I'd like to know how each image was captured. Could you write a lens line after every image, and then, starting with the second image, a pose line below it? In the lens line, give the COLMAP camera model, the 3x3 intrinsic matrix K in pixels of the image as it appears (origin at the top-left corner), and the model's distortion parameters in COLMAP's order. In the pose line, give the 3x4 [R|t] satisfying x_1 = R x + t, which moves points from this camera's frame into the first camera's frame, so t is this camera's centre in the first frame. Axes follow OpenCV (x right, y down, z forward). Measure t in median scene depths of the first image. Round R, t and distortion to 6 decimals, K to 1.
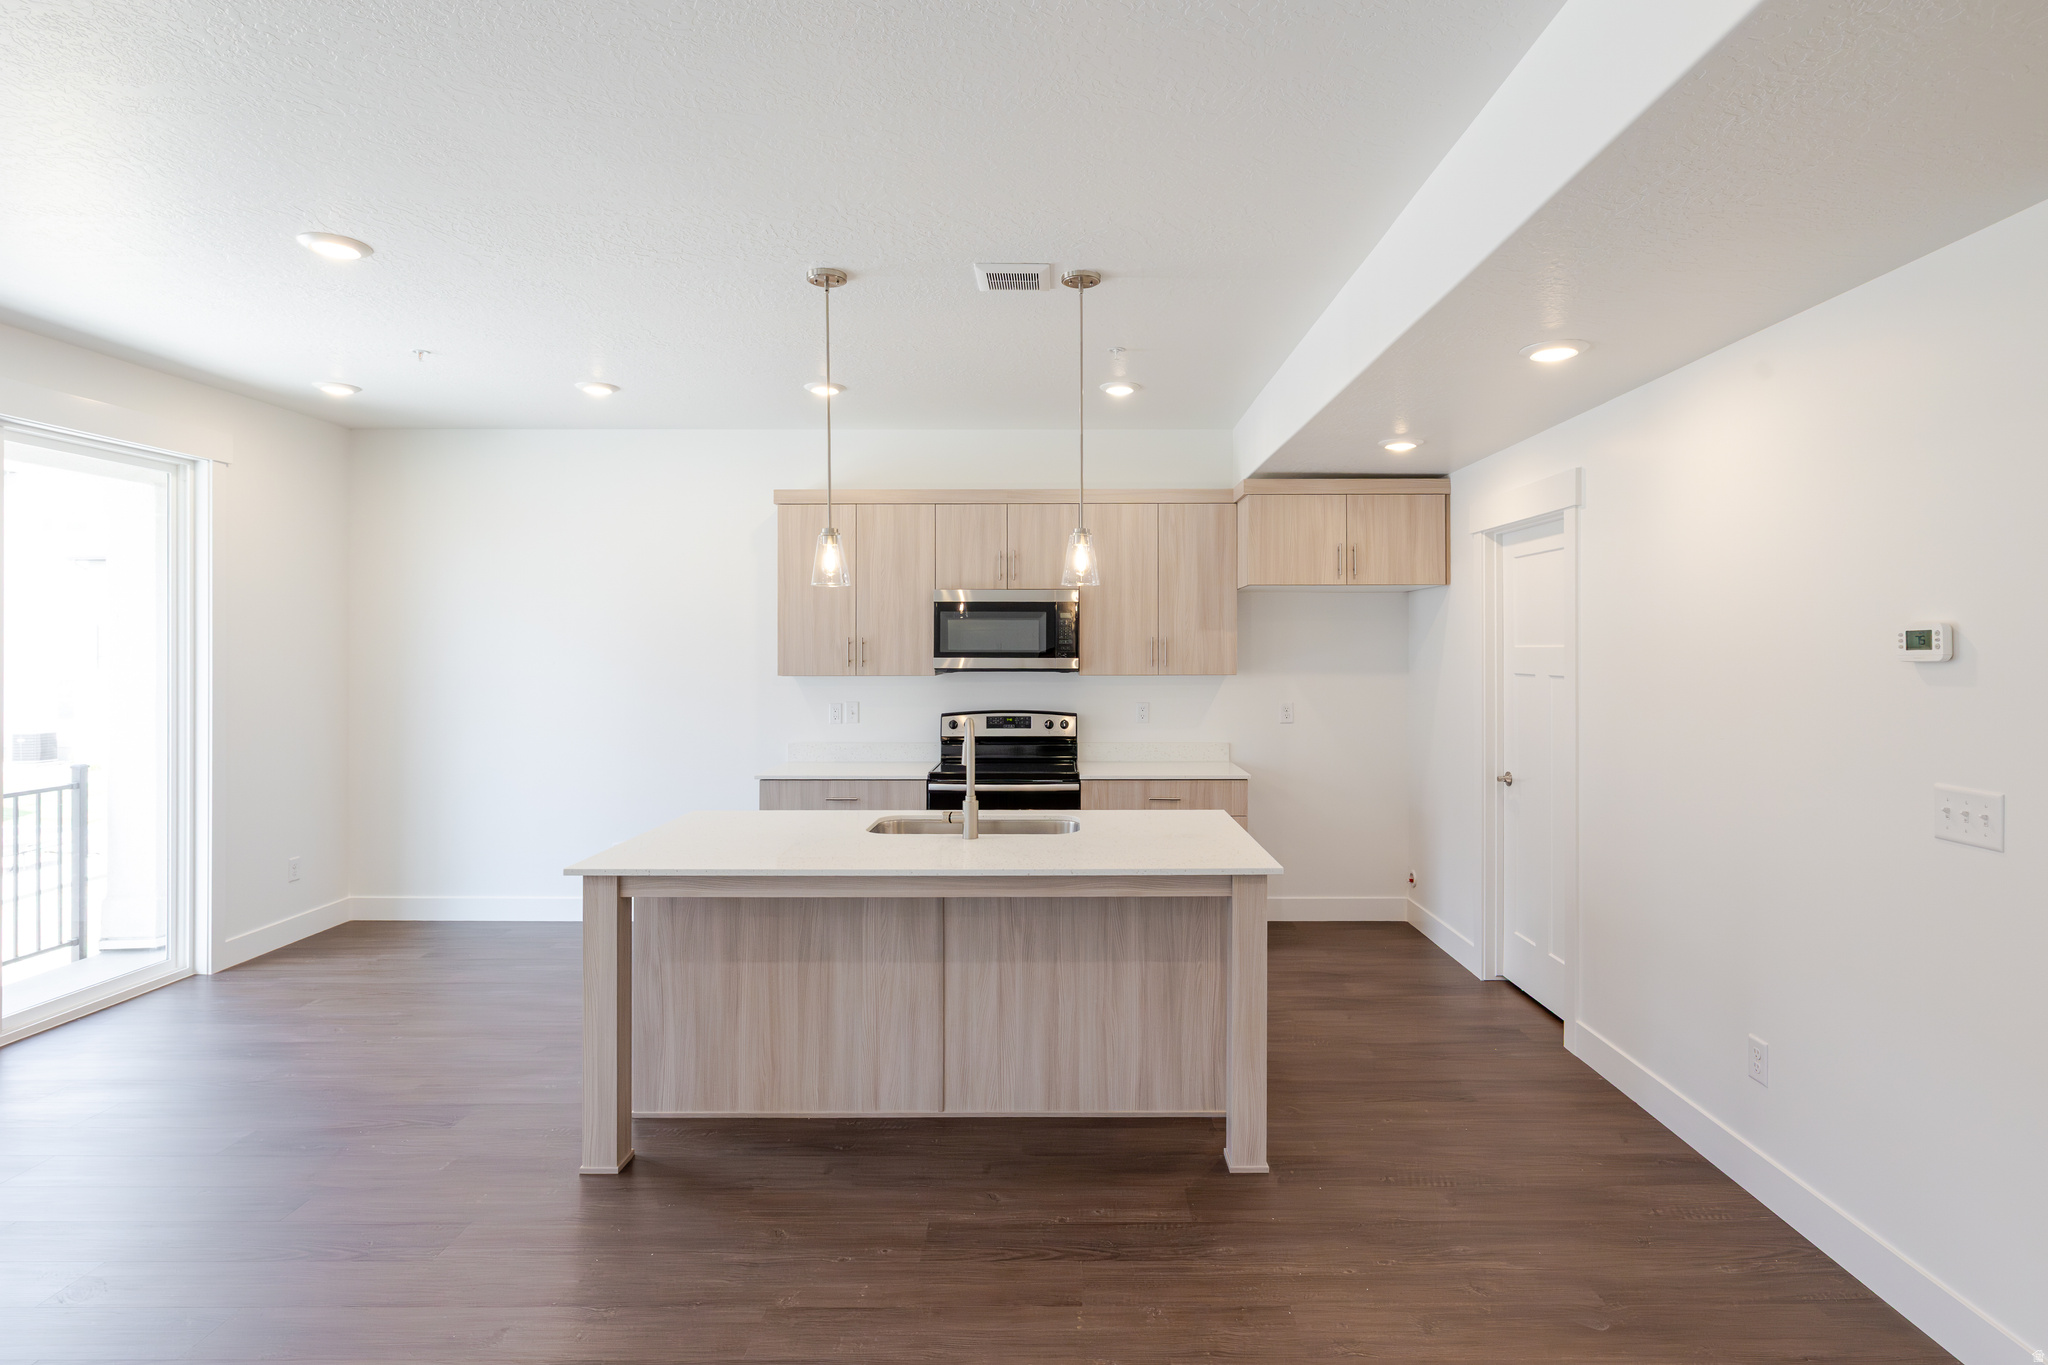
lens RADIAL K [[1001.7, 0, 1041.9], [0, 1001.7, 674.5], [0, 0, 1]] dist [-0.005316, 0.001851]
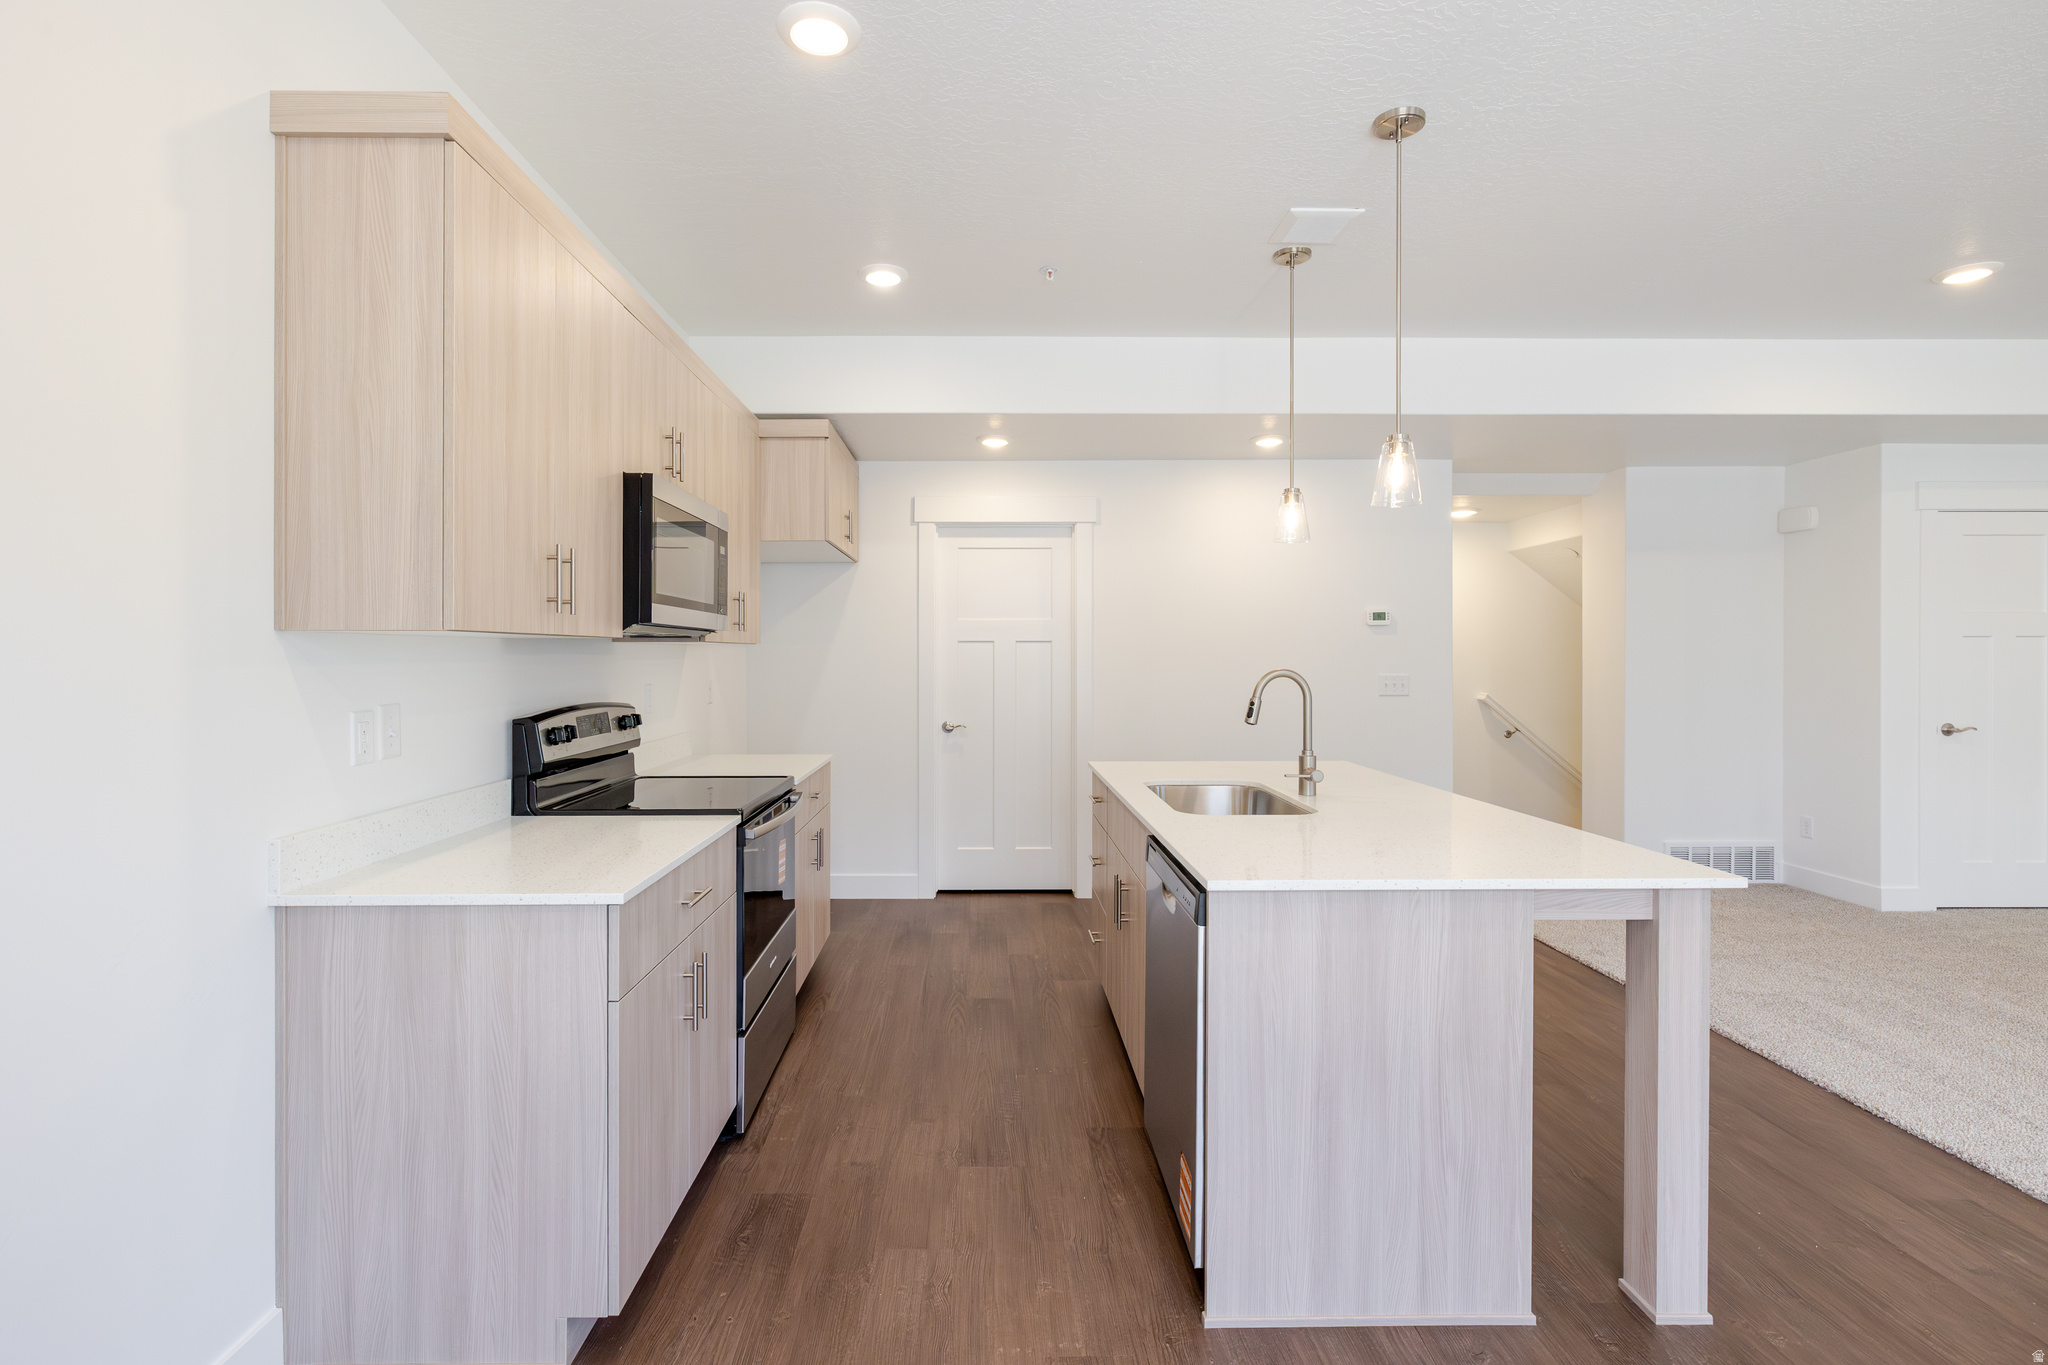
lens RADIAL K [[948.9, 0, 1029.2], [0, 948.9, 658.9], [0, 0, 1]] dist [-0.000651, 0.001553]
pose [[0.001630, -0.005862, 0.999981, -0.709553], [0.026690, 0.999627, 0.005816, 0.017624], [-0.999642, 0.026680, 0.001786, 0.936243]]
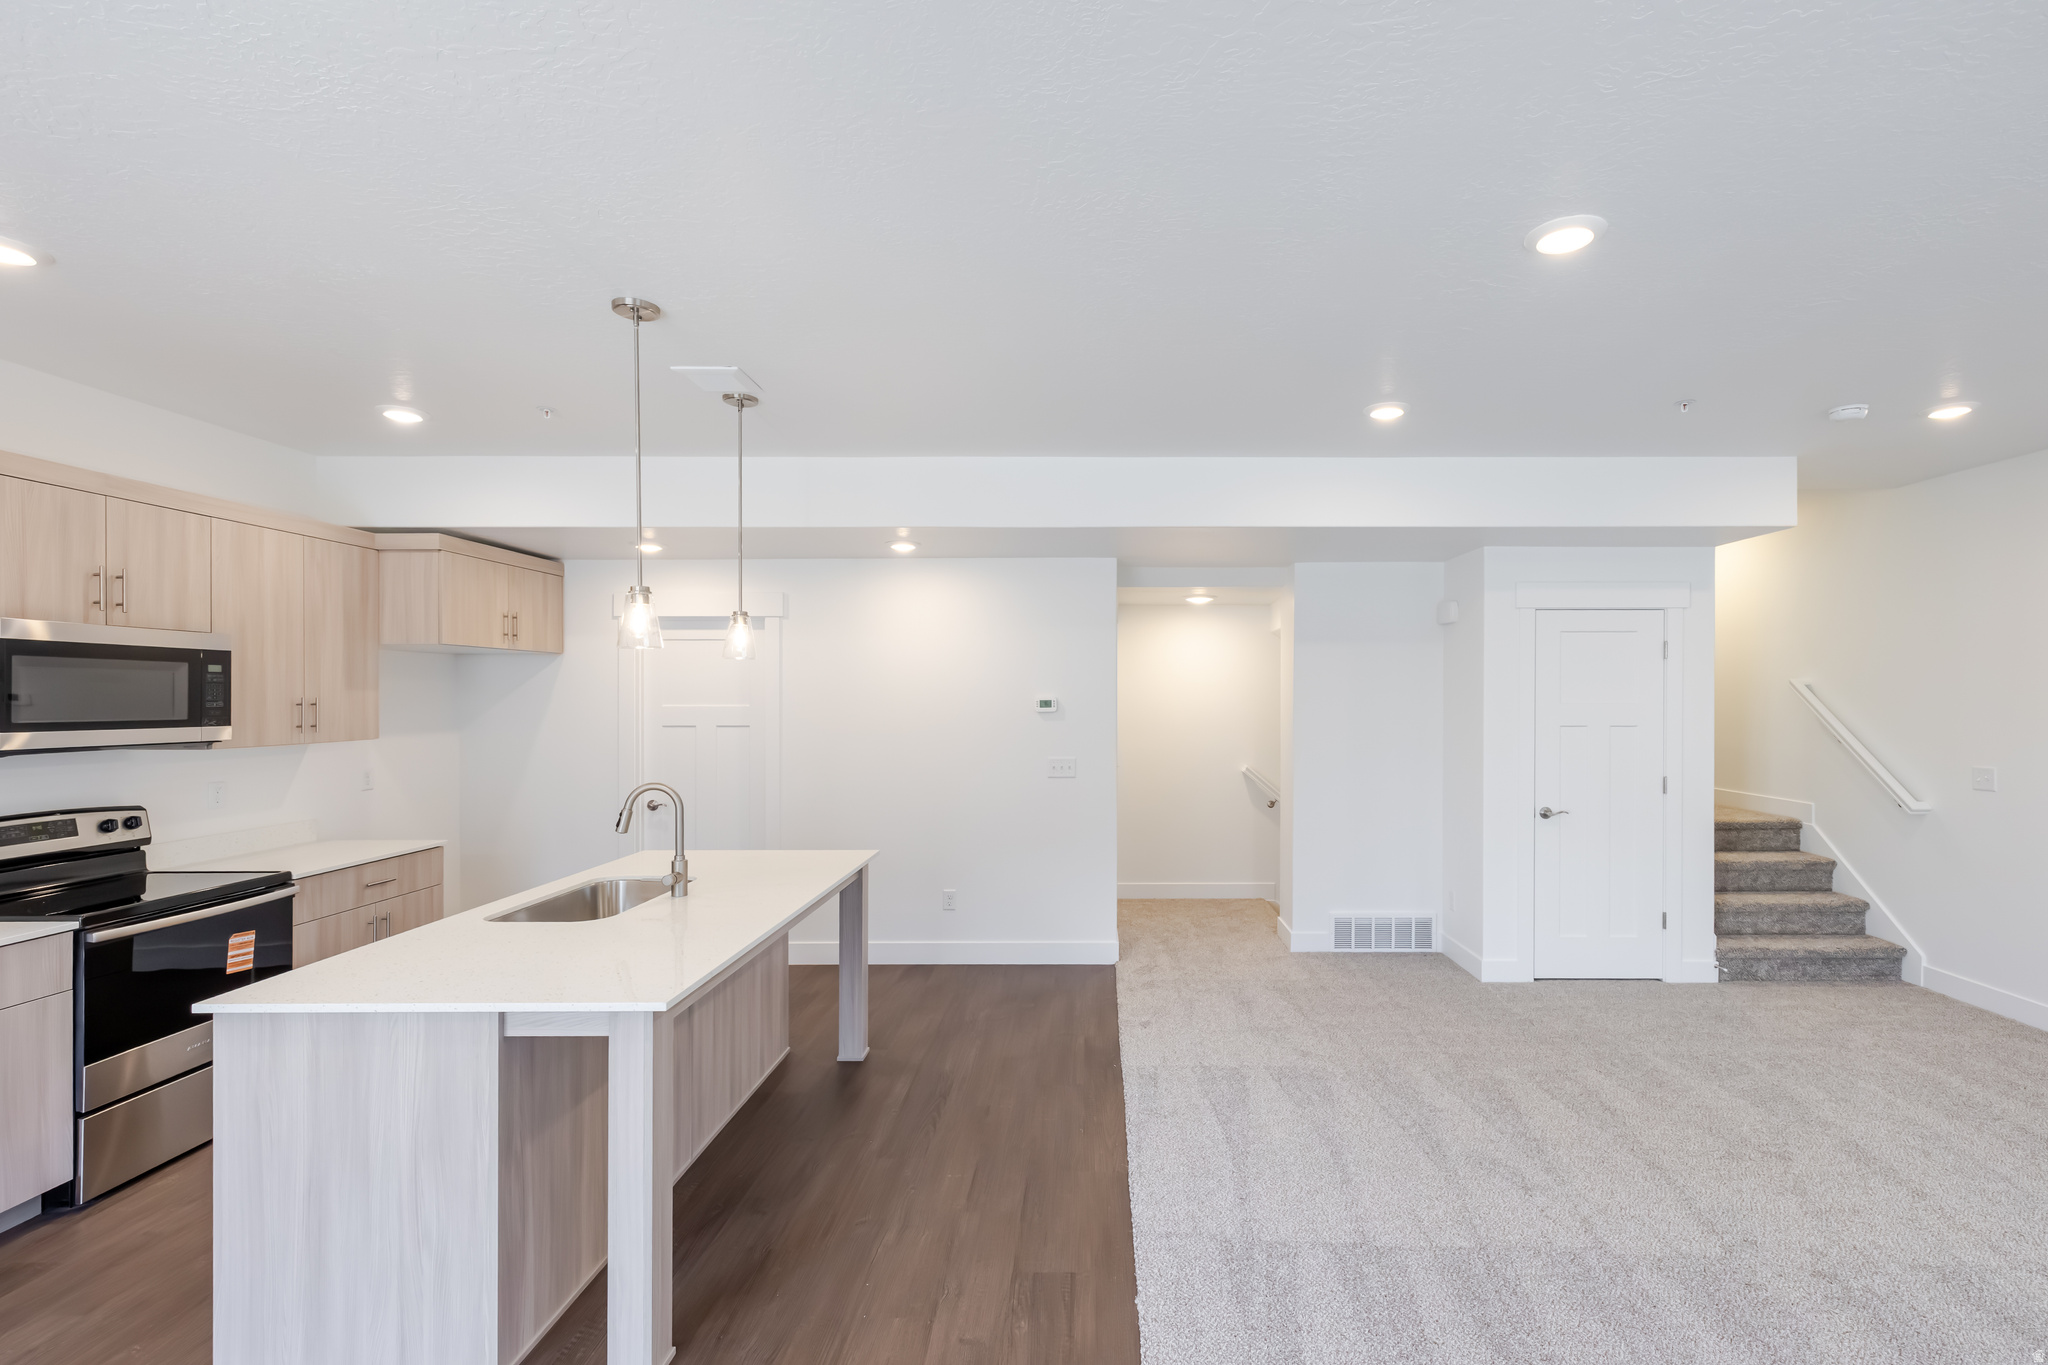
lens RADIAL K [[912.1, 0, 1103.6], [0, 912.1, 704.2], [0, 0, 1]] dist [0.000408, 0.001846]
pose [[0.011650, -0.007936, 0.999901, -0.749945], [0.025286, 0.999651, 0.007639, -0.024680], [-0.999612, 0.025195, 0.011846, 0.399357]]
